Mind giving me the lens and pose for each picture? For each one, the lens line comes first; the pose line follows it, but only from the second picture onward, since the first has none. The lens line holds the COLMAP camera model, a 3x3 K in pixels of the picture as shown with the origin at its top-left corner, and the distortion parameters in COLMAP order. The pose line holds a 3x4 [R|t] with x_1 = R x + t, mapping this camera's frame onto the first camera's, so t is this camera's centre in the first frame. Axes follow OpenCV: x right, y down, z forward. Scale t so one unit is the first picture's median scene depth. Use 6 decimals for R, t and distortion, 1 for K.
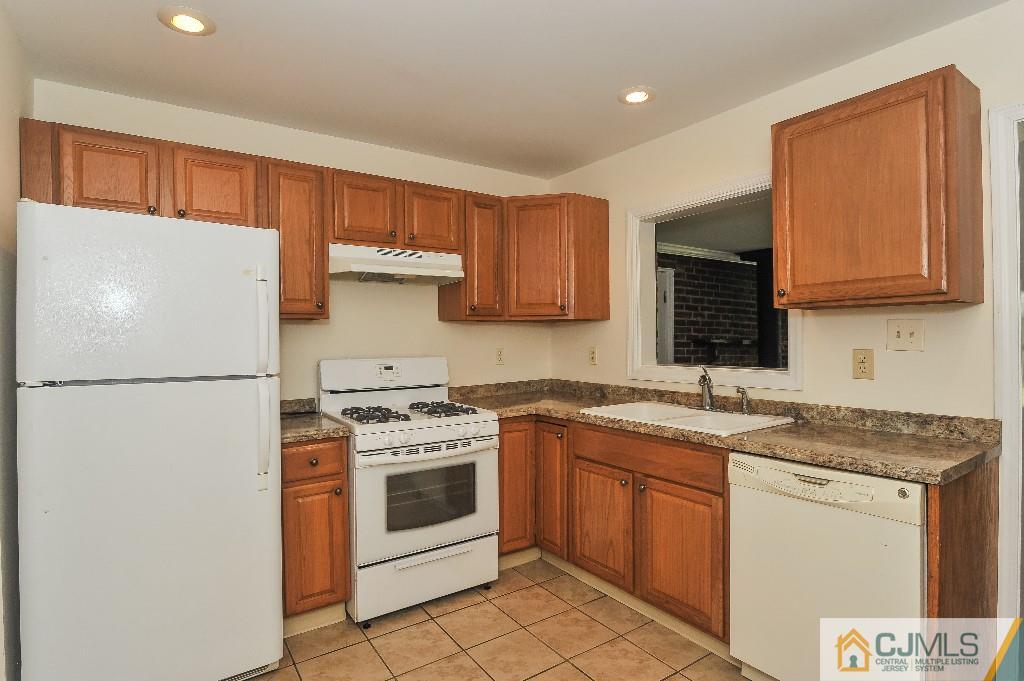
lens RADIAL K [[528.8, 0, 513.3], [0, 528.8, 340.5], [0, 0, 1]] dist [-0.011143, 0.000125]
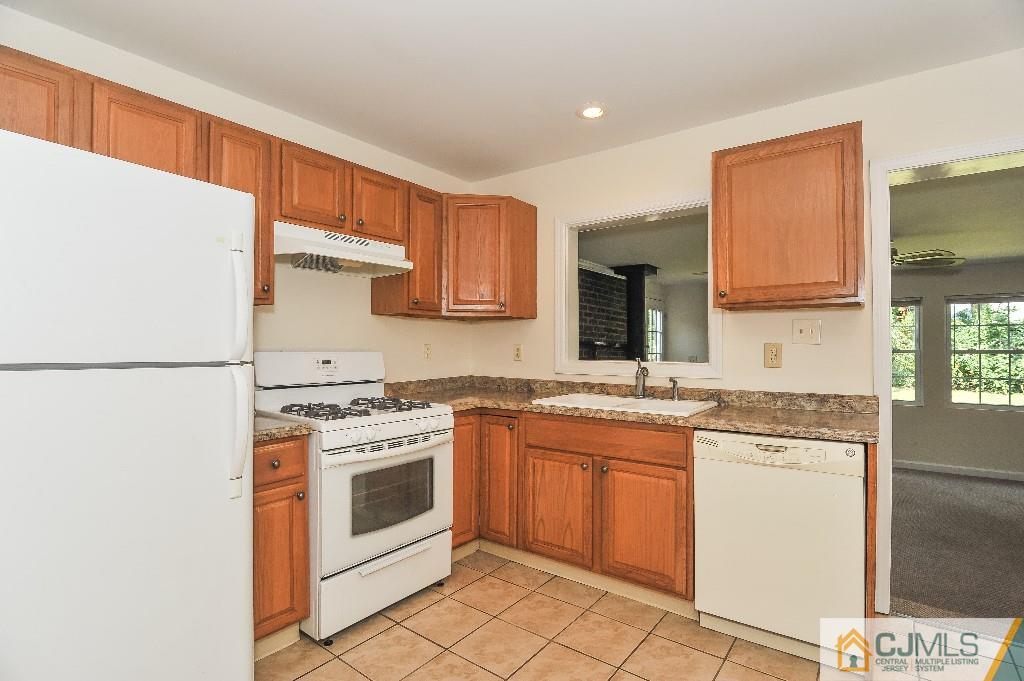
lens RADIAL K [[498.2, 0, 509.7], [0, 498.2, 341.9], [0, 0, 1]] dist [-0.014989, -0.002234]
pose [[0.948579, 0.014762, 0.316197, -0.249919], [-0.009965, 0.999809, -0.016785, 0.033684], [-0.316385, 0.012771, 0.948545, 0.083697]]
